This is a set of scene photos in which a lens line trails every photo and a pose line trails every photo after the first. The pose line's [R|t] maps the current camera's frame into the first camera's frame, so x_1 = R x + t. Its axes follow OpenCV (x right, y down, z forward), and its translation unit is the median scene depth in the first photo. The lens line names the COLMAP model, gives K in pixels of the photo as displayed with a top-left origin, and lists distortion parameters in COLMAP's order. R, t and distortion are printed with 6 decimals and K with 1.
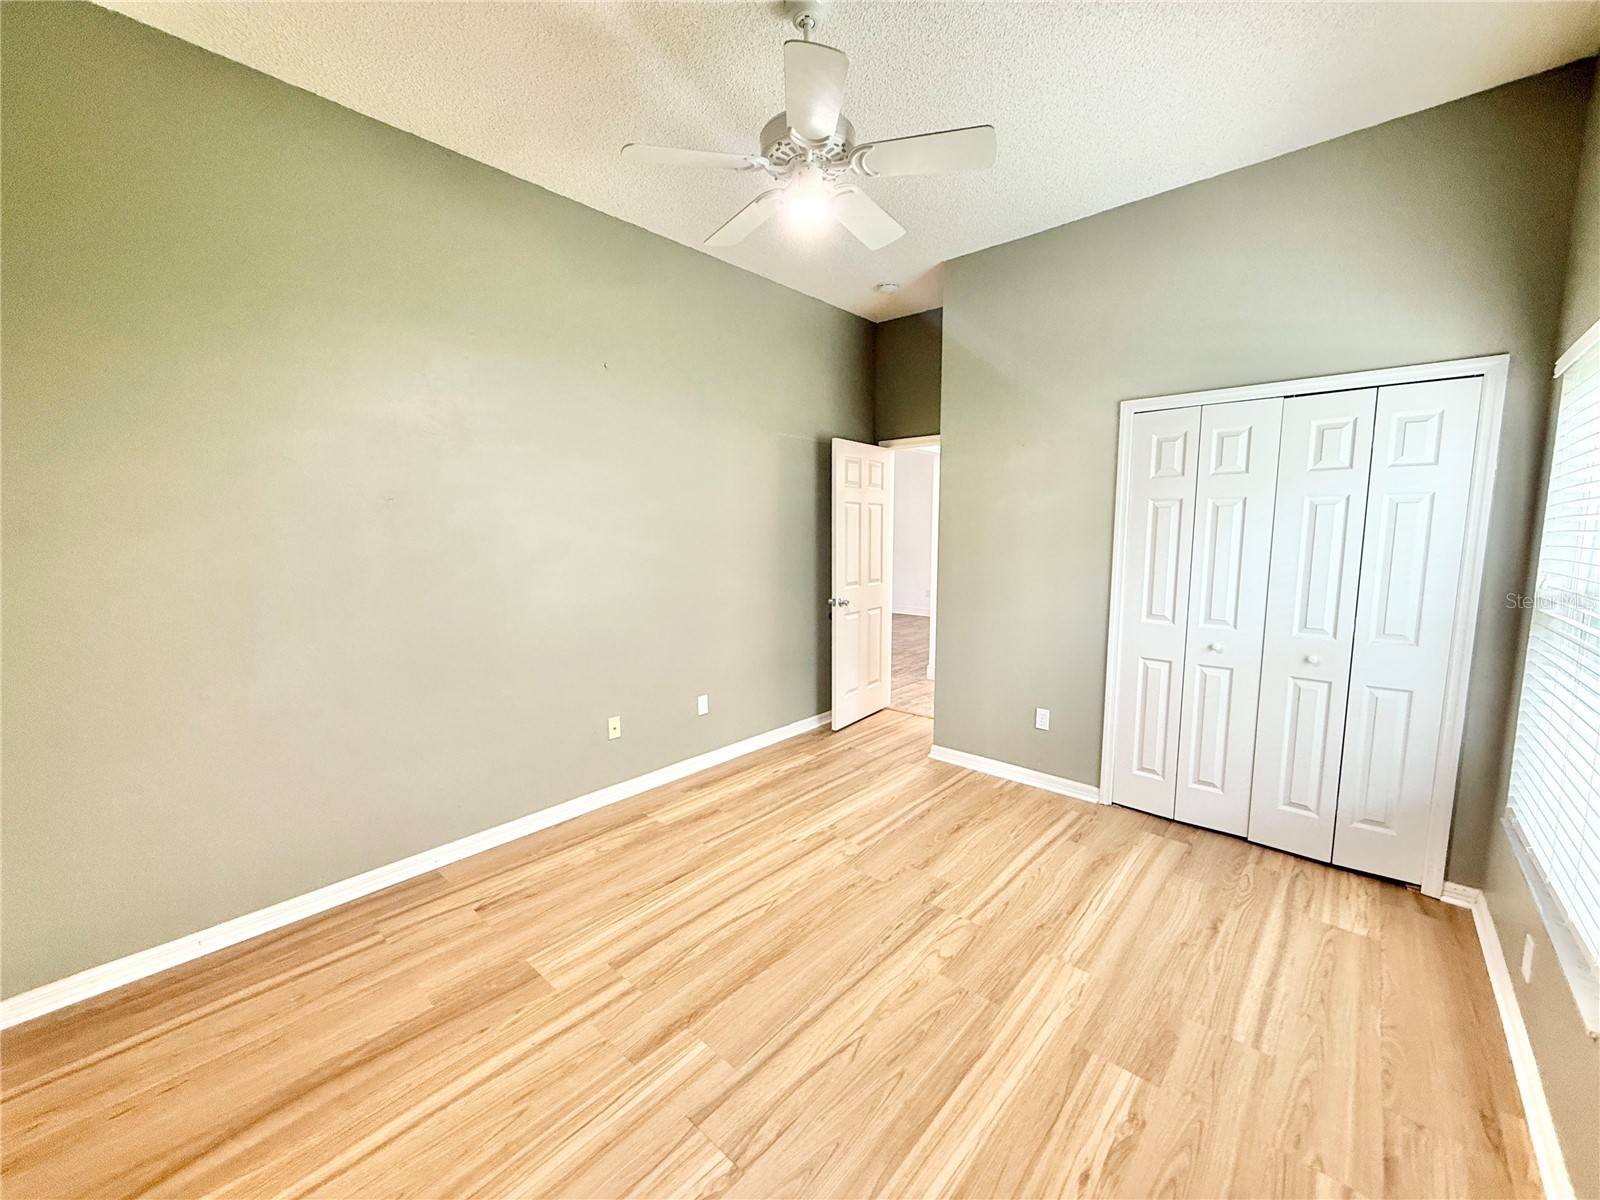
lens RADIAL K [[636.6, 0, 796.8], [0, 636.6, 603.1], [0, 0, 1]] dist [-0.001234, 0.000628]
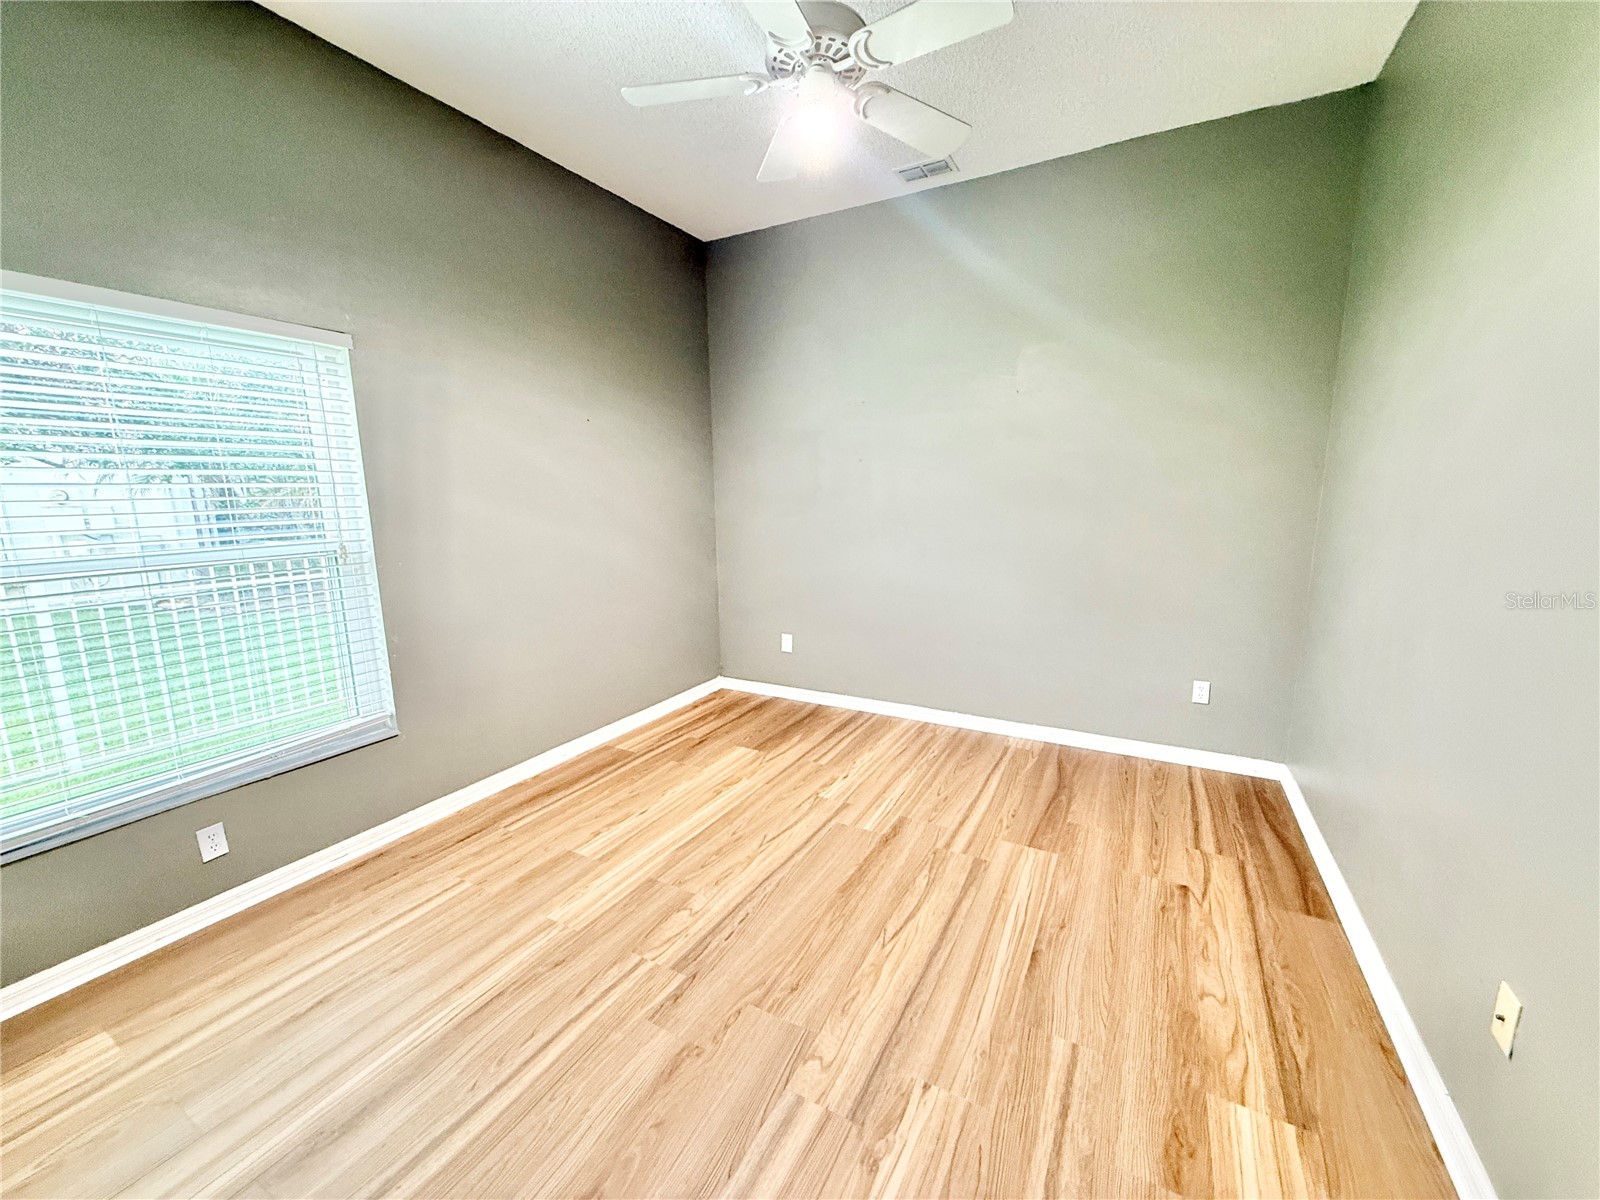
lens RADIAL K [[636.6, 0, 800.6], [0, 636.6, 600.2], [0, 0, 1]] dist [-0.001234, 0.000628]
pose [[-0.973182, 0.052356, -0.223998, 0.247937], [-0.013052, 0.959618, 0.281002, -0.185794], [0.229665, 0.276390, -0.933200, 1.786507]]
